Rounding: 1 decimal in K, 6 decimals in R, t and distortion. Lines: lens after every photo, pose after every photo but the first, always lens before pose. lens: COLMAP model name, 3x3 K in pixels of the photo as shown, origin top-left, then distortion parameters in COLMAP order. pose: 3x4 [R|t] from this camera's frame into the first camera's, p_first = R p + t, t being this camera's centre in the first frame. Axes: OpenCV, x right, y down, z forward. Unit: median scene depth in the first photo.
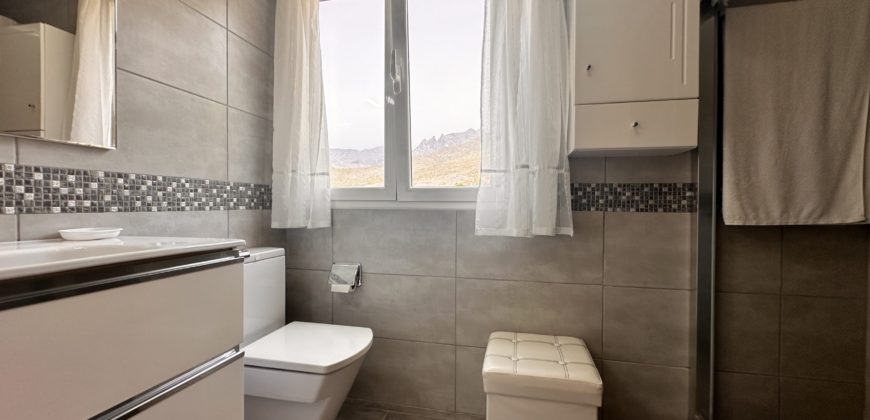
lens RADIAL K [[348.1, 0, 435.0], [0, 348.1, 210.0], [0, 0, 1]] dist [-0.004699, 0.000964]
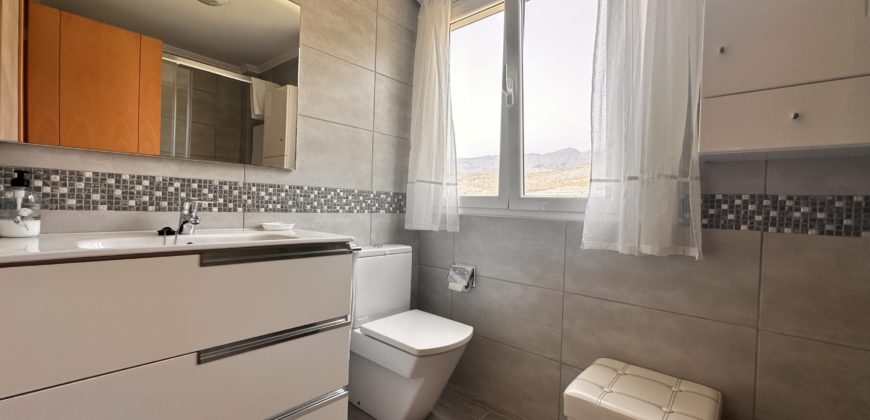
lens RADIAL K [[348.1, 0, 435.0], [0, 348.1, 210.0], [0, 0, 1]] dist [-0.004699, 0.000964]
pose [[0.874885, 0.029903, -0.483407, 0.227478], [-0.036206, 0.999337, -0.003708, -0.014265], [0.482976, 0.020746, 0.875388, -0.008216]]
